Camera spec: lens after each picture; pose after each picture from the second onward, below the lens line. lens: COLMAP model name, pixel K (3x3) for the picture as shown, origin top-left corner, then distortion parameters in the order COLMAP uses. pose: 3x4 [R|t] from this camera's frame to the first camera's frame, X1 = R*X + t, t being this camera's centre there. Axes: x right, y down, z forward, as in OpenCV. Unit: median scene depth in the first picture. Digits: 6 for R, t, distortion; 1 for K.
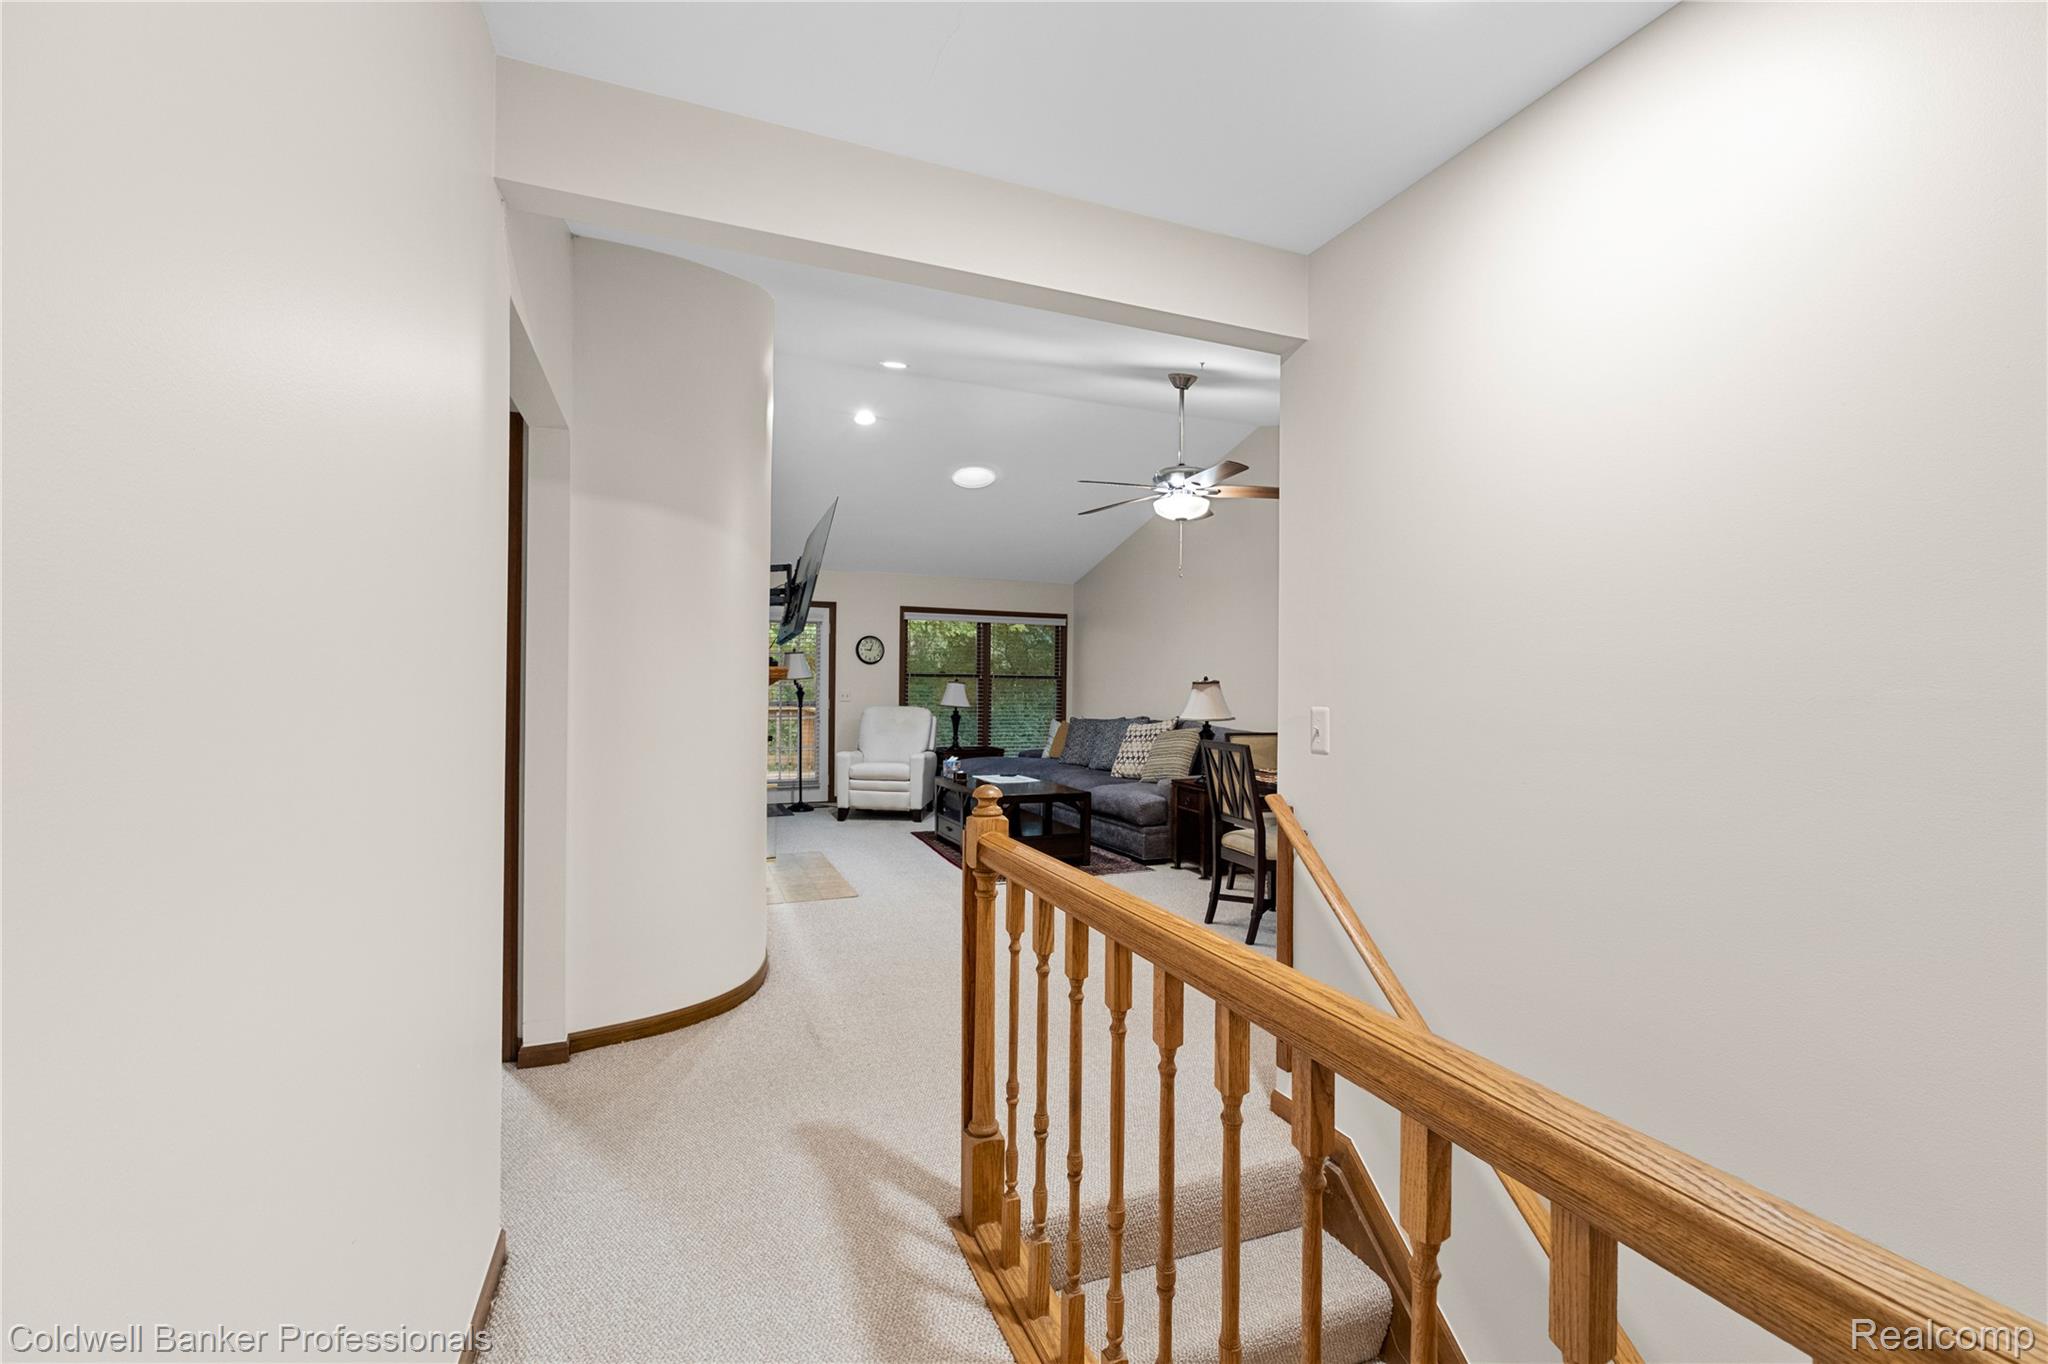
lens RADIAL K [[868.5, 0, 1017.5], [0, 868.5, 664.5], [0, 0, 1]] dist [-0.000938, -0.000025]
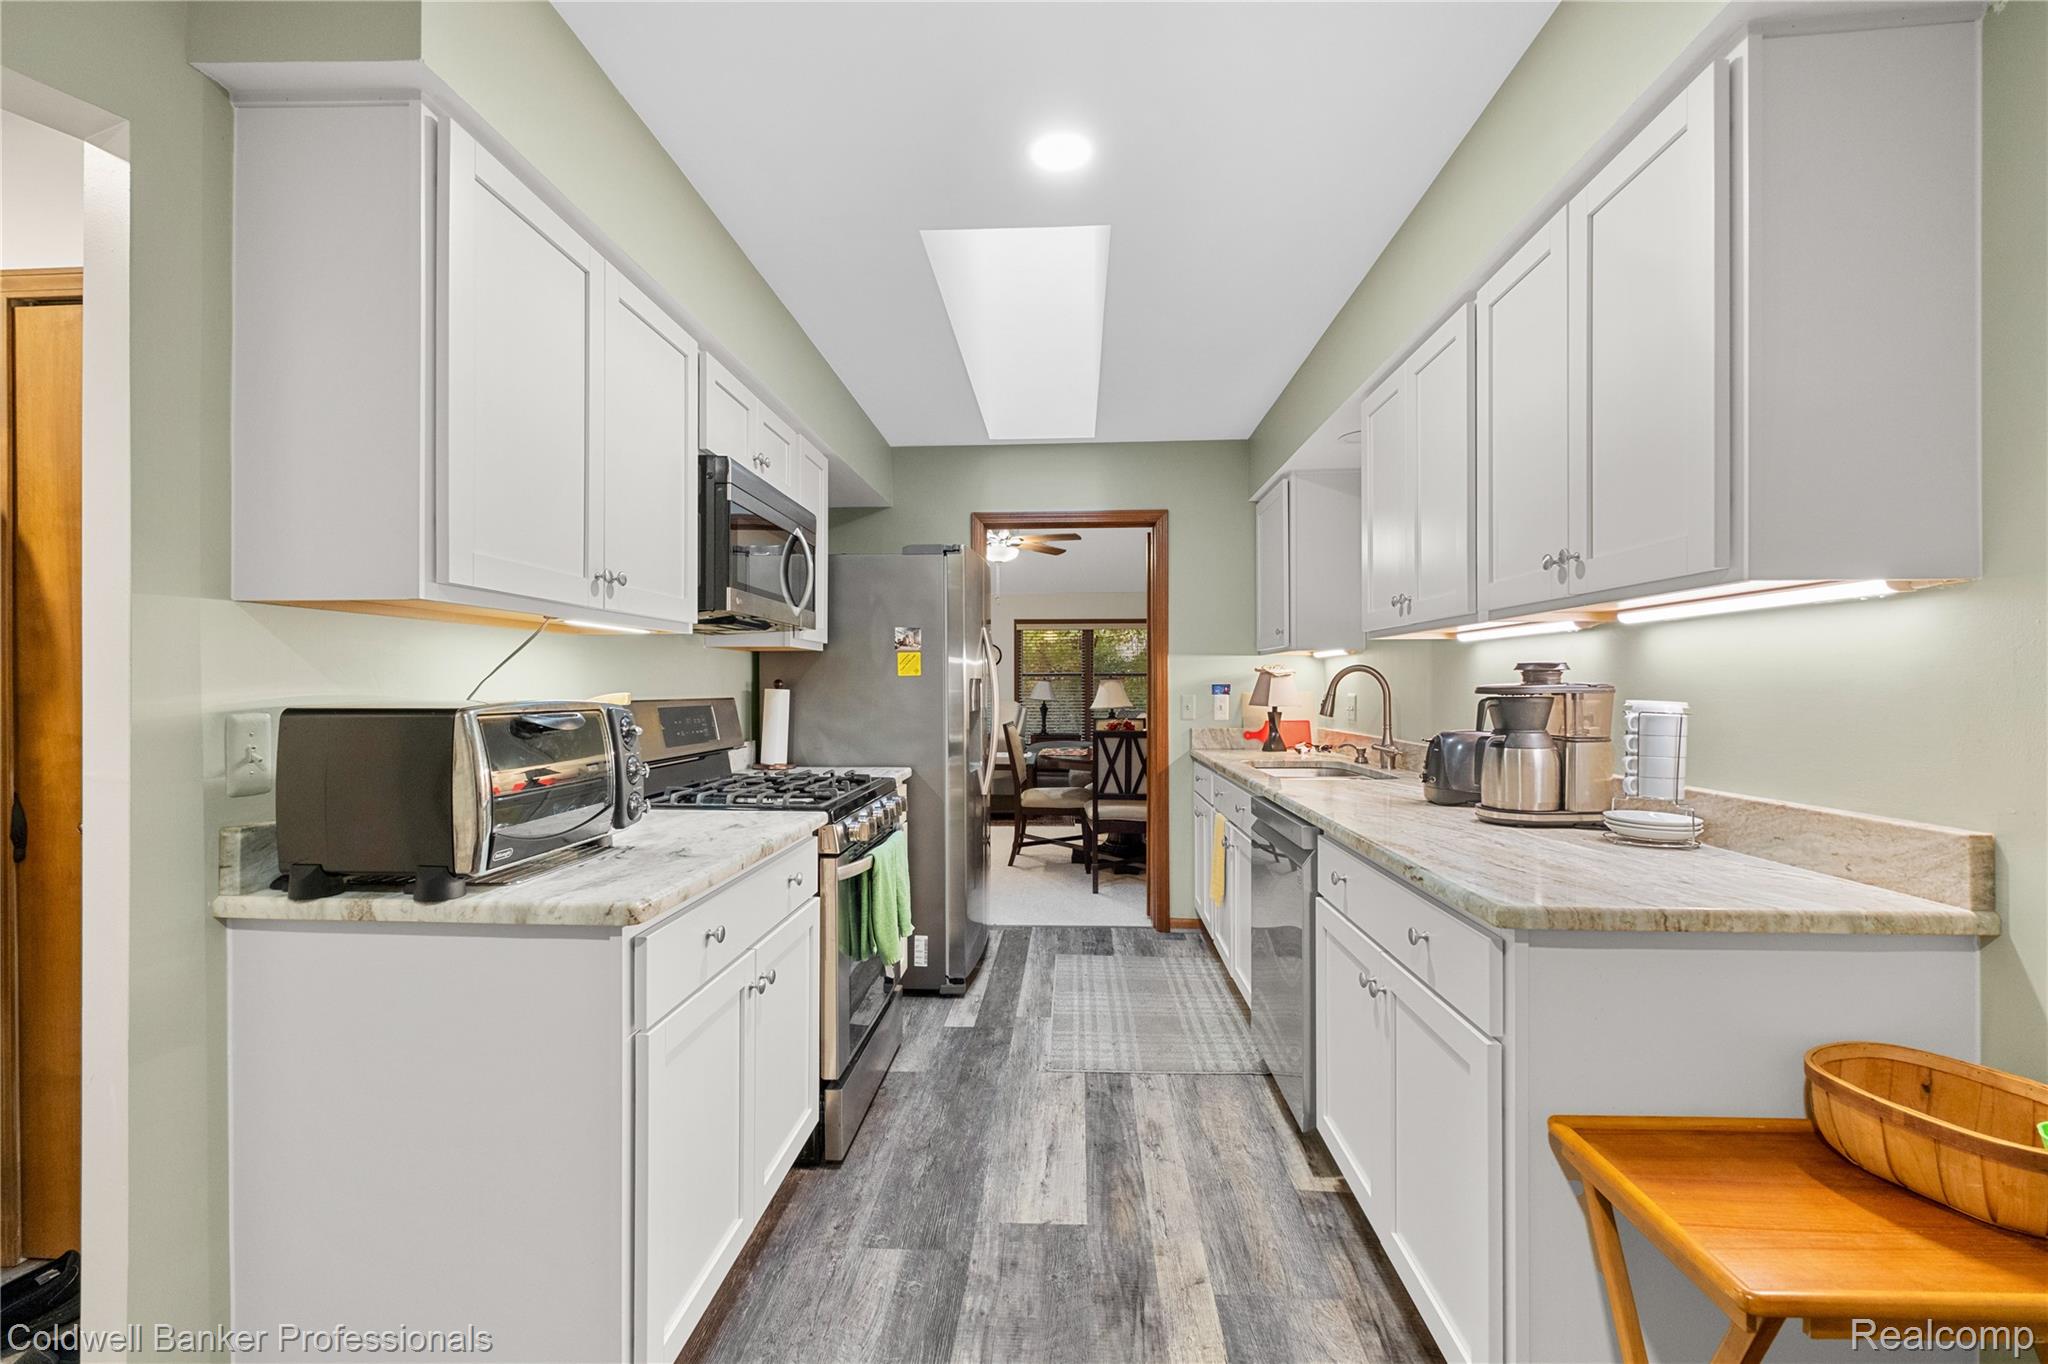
lens RADIAL K [[860.2, 0, 1024.2], [0, 860.2, 680.1], [0, 0, 1]] dist [-0.002897, -0.000181]
pose [[0.908101, -0.011205, -0.418602, 0.473417], [0.020689, 0.999622, 0.018125, -0.003338], [0.418241, -0.025120, 0.907989, -0.137117]]
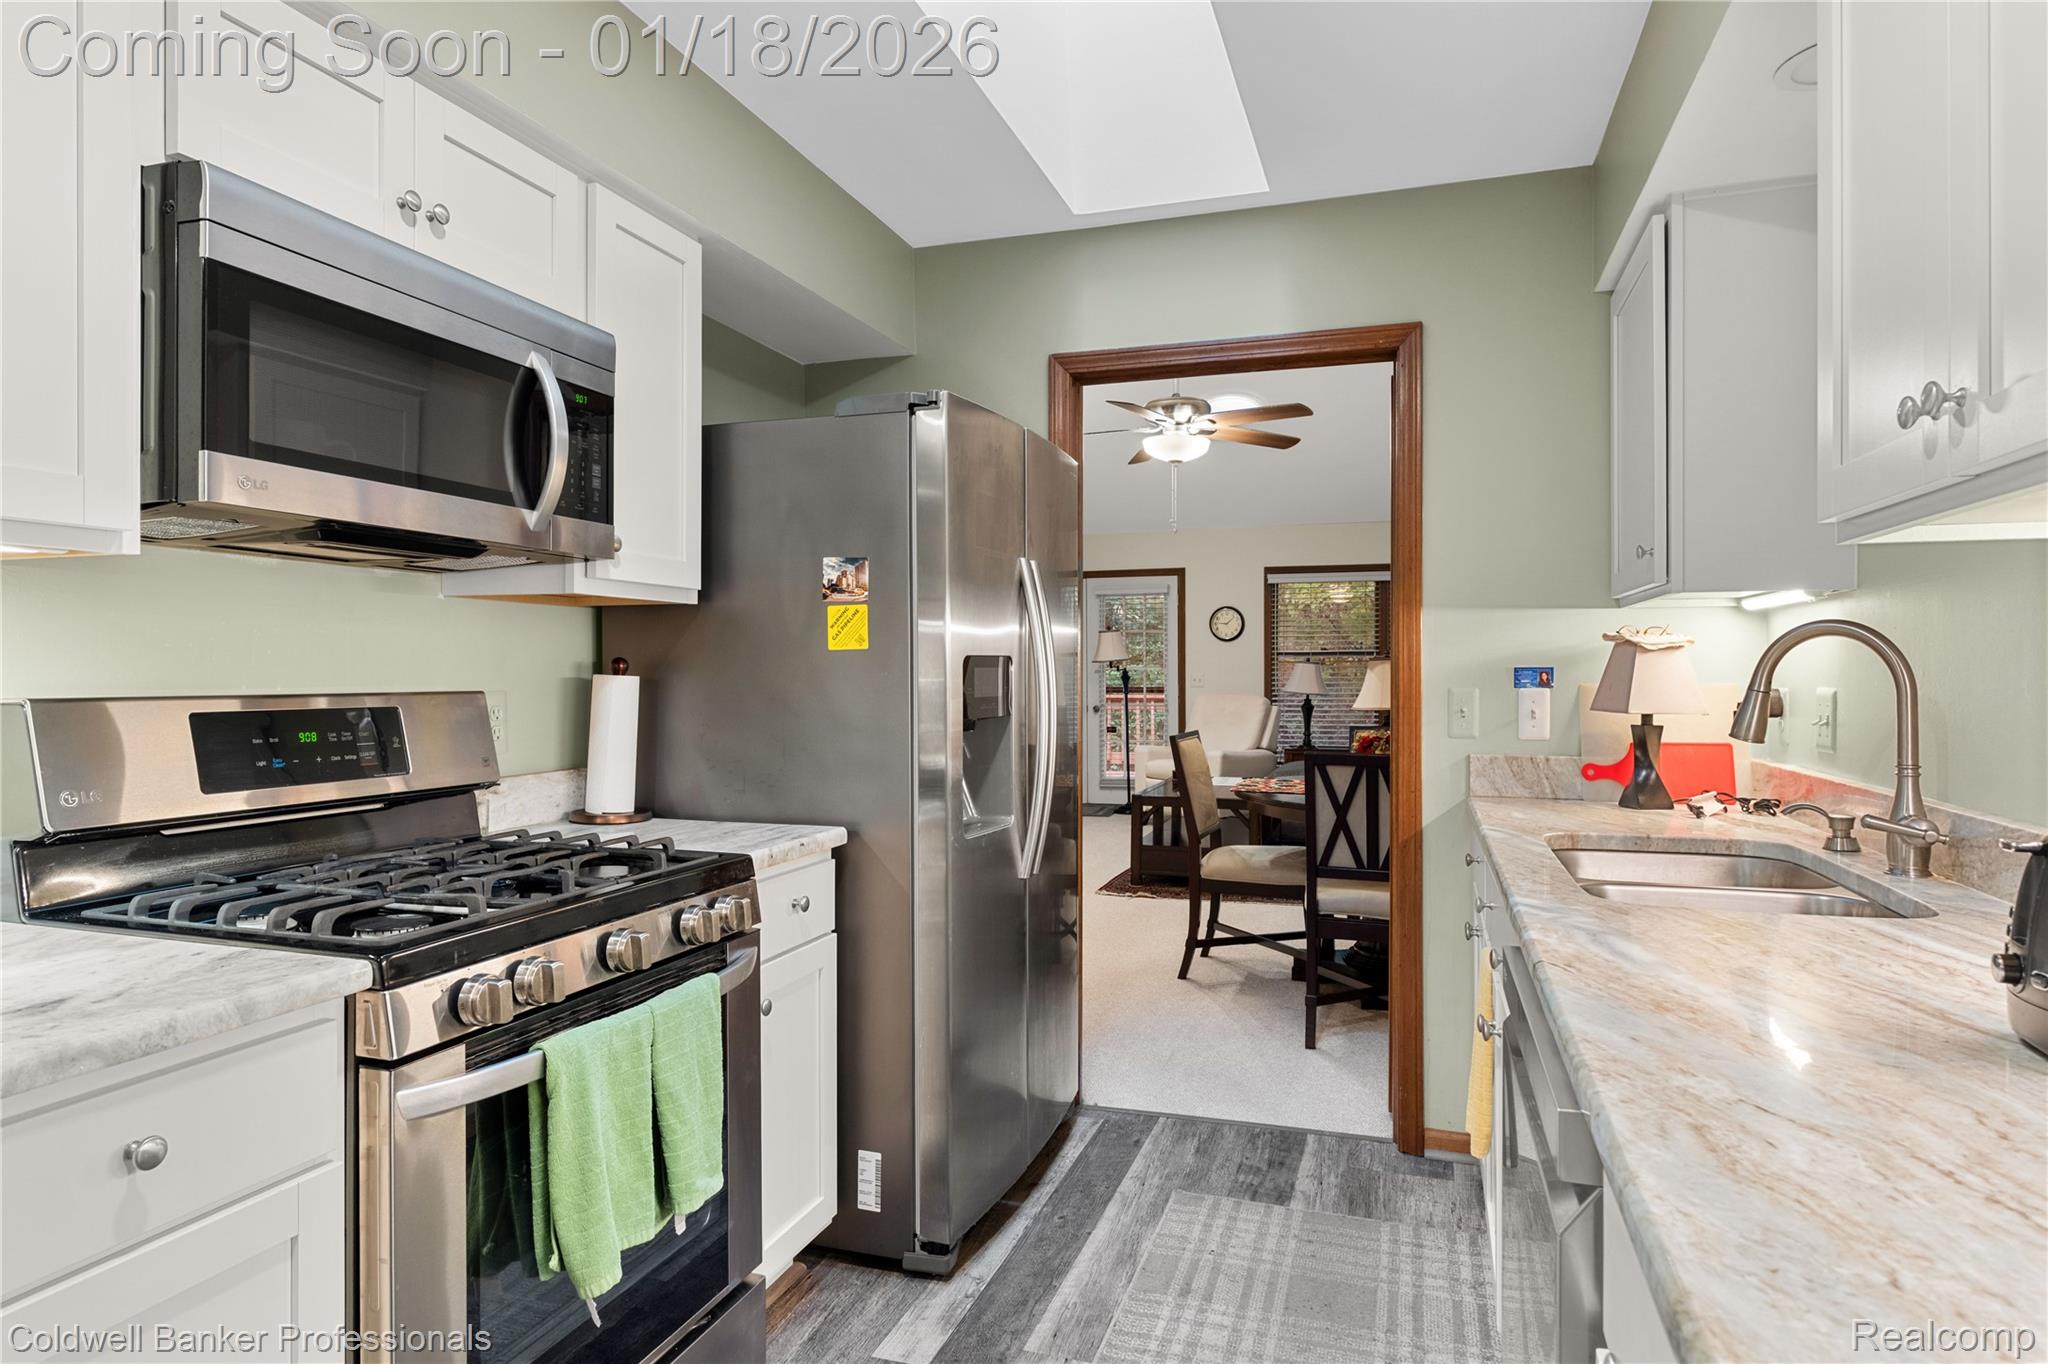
lens RADIAL K [[1198.1, 0, 1022.3], [0, 1198.1, 668.4], [0, 0, 1]] dist [0.001241, -0.000730]
pose [[0.769979, -0.008755, -0.638009, 0.474814], [0.025260, 0.999540, 0.016768, 0.001738], [0.637569, -0.029027, 0.769846, 0.014067]]
